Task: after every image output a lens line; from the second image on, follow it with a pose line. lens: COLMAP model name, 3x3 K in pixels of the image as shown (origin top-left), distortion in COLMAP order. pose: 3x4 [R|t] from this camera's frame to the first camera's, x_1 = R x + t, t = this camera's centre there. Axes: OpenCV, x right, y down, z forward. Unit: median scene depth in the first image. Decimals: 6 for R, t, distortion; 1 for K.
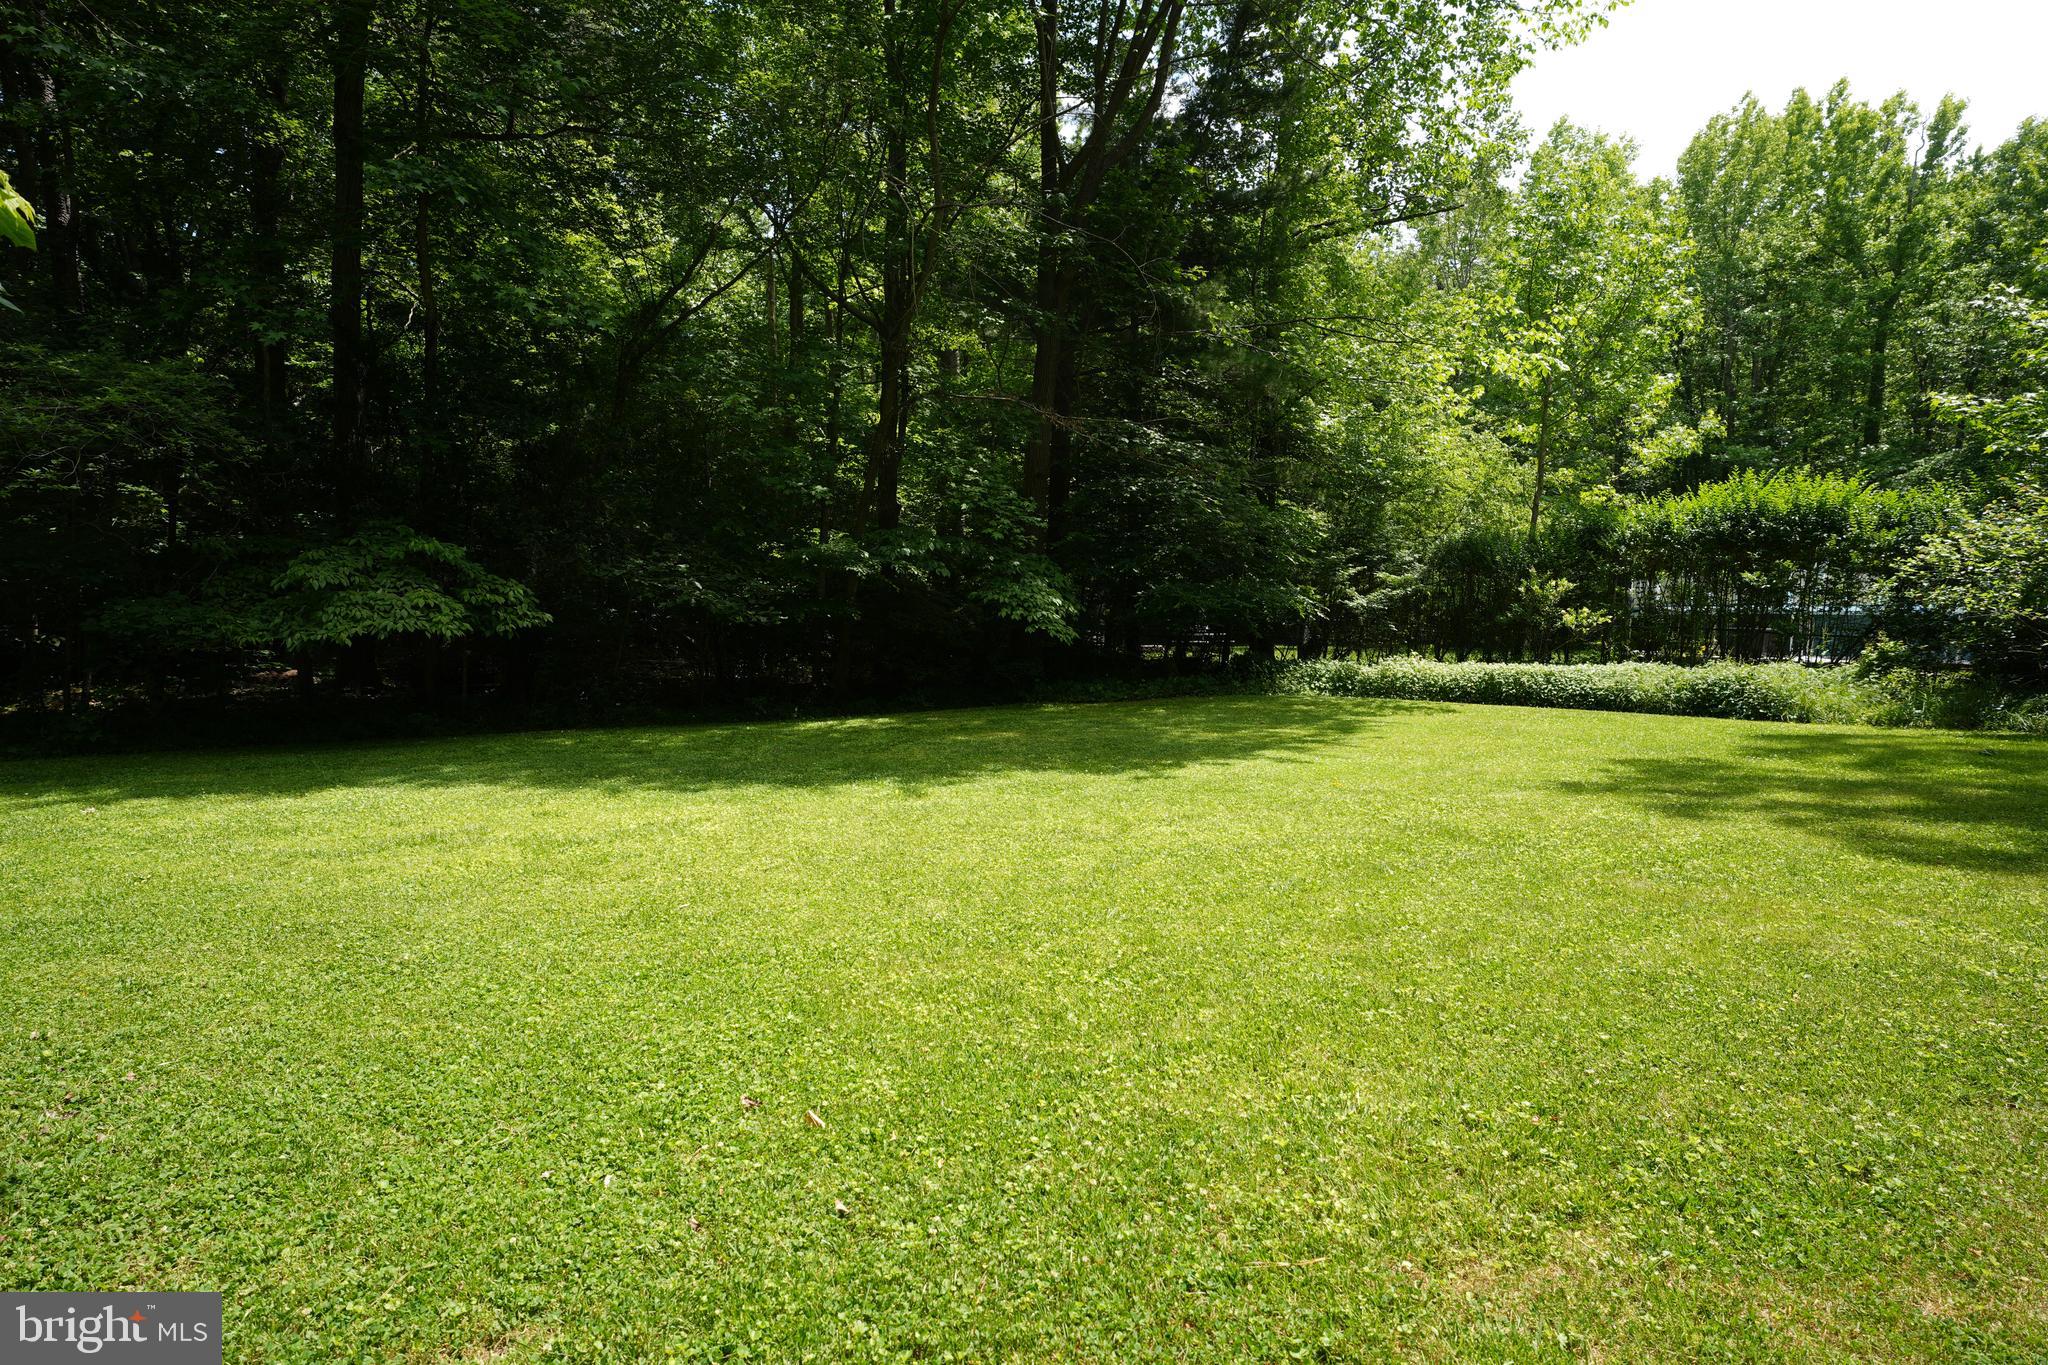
lens RADIAL K [[1258.7, 0, 1024.0], [0, 1258.7, 682.5], [0, 0, 1]] dist [0.054308, -0.000384]
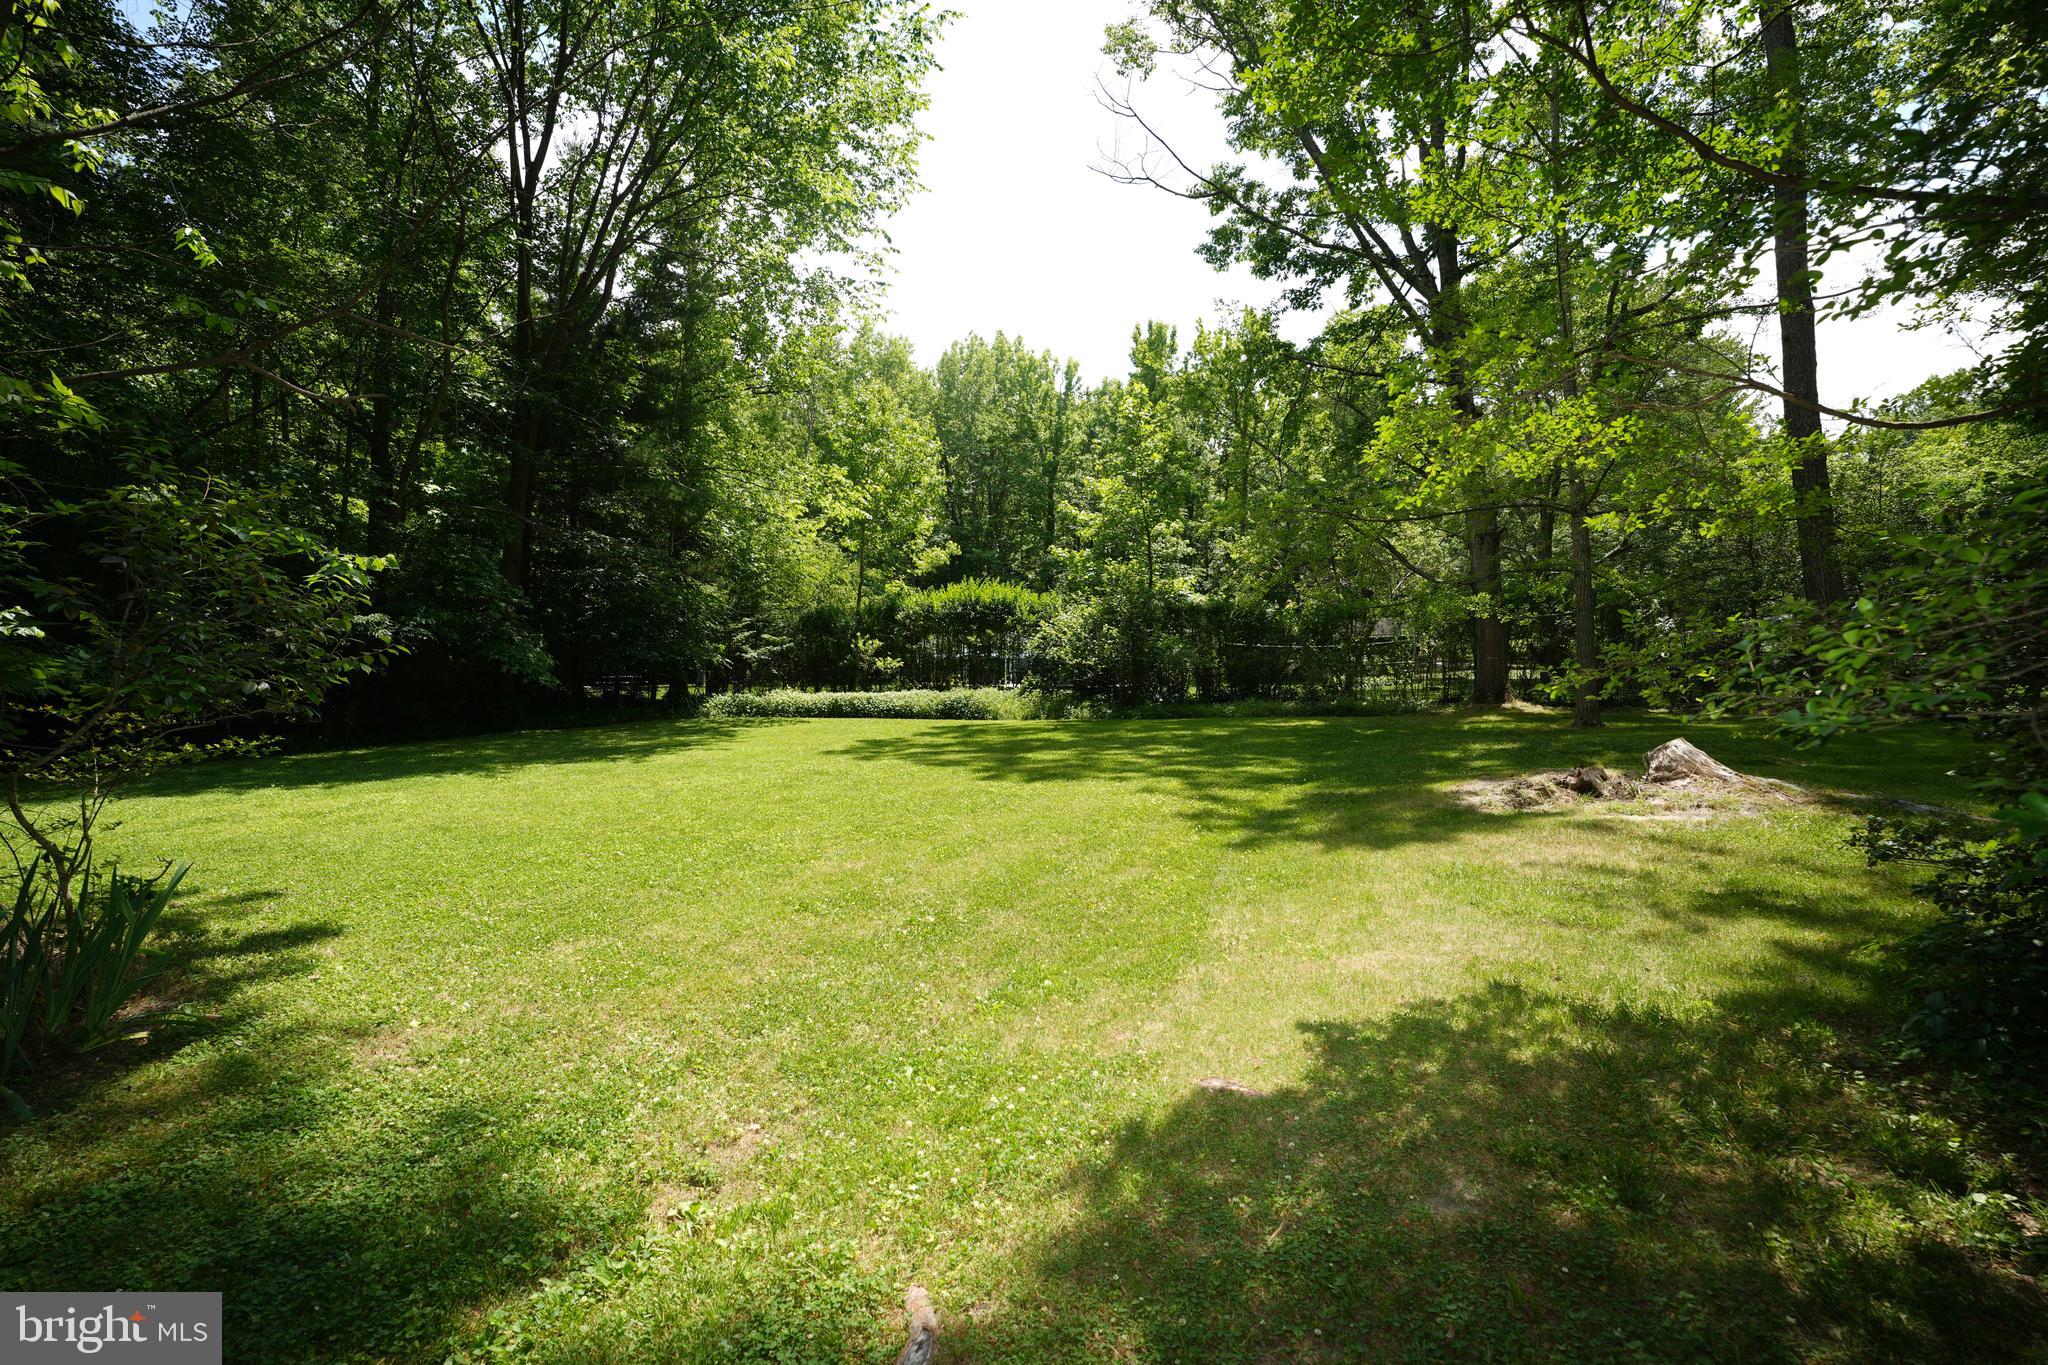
lens RADIAL K [[944.5, 0, 1024.0], [0, 944.5, 682.5], [0, 0, 1]] dist [0.000995, 0.000031]
pose [[0.852957, -0.023096, 0.521470, -0.039420], [0.038223, 0.999102, -0.018271, 0.002245], [-0.520580, 0.035517, 0.853074, -0.109949]]
